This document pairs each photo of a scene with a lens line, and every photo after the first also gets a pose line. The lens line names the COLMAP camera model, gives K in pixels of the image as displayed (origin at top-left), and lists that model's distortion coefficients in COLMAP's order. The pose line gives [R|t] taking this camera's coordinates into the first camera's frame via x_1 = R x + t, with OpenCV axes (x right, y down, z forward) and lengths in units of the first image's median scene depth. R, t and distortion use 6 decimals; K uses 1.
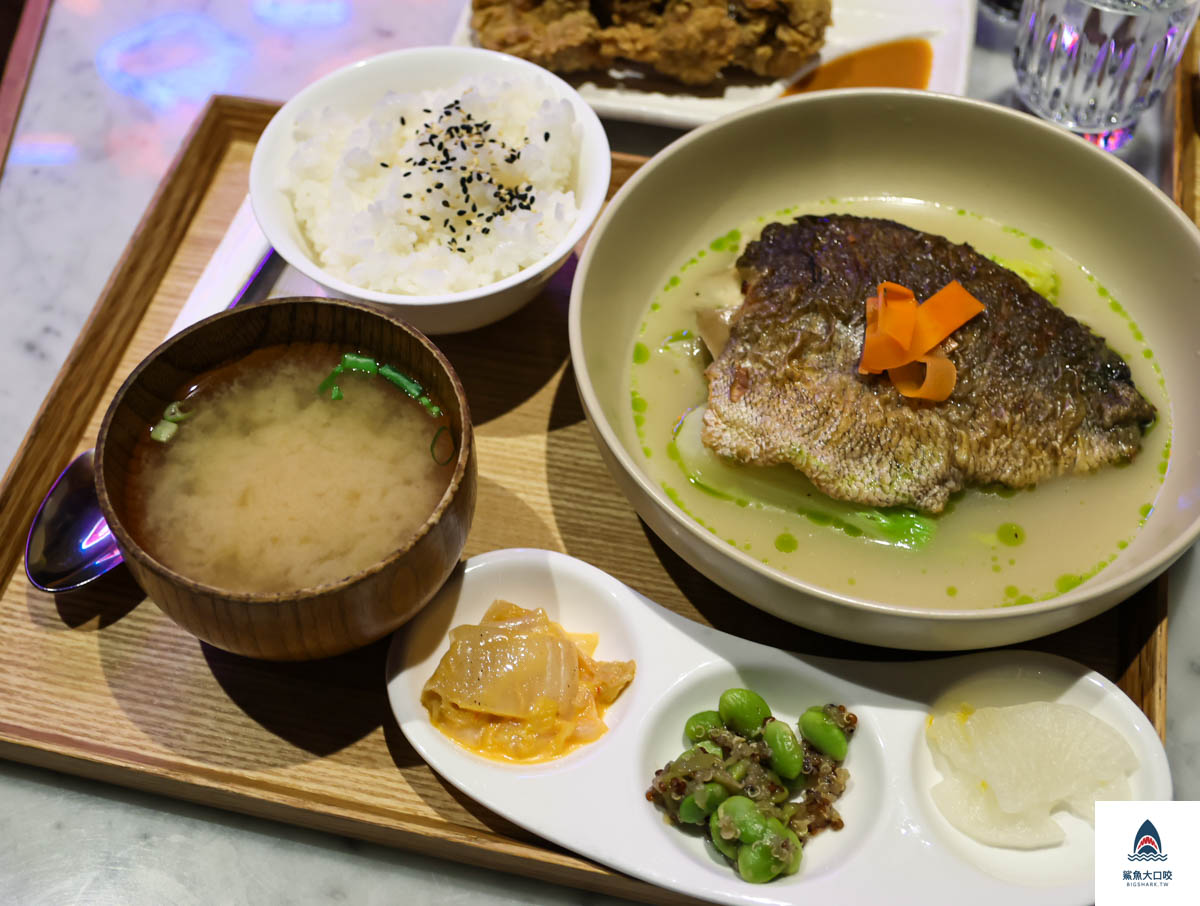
lens RADIAL K [[1653.6, 0, 602.6], [0, 1653.6, 464.8], [0, 0, 1]] dist [0.012880, 0.000000]
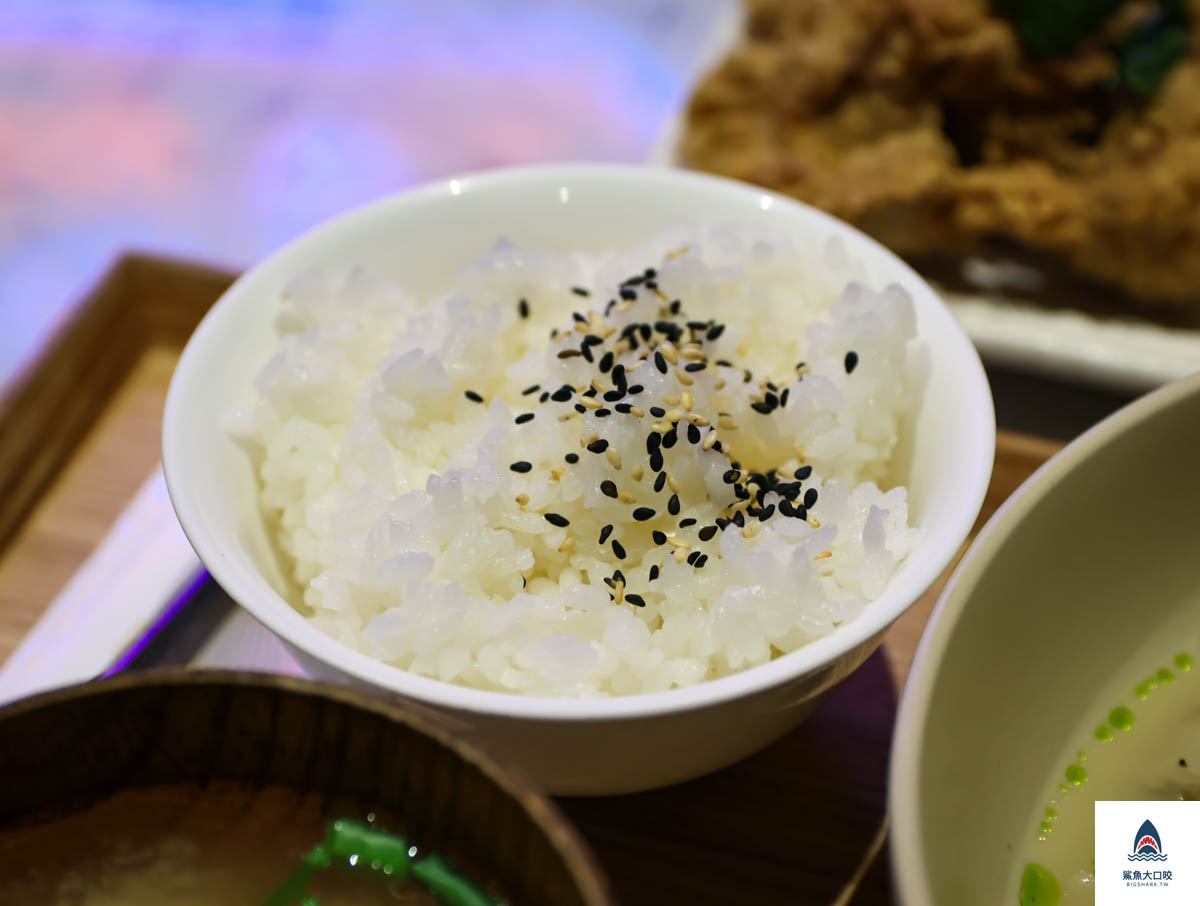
lens RADIAL K [[2981.3, 0, 601.0], [0, 2981.3, 457.1], [0, 0, 1]] dist [-0.059103, 0.000000]
pose [[0.993926, 0.074617, -0.080887, -0.033518], [-0.089474, 0.975860, -0.199226, -0.012360], [0.064069, 0.205254, 0.976609, 0.236228]]
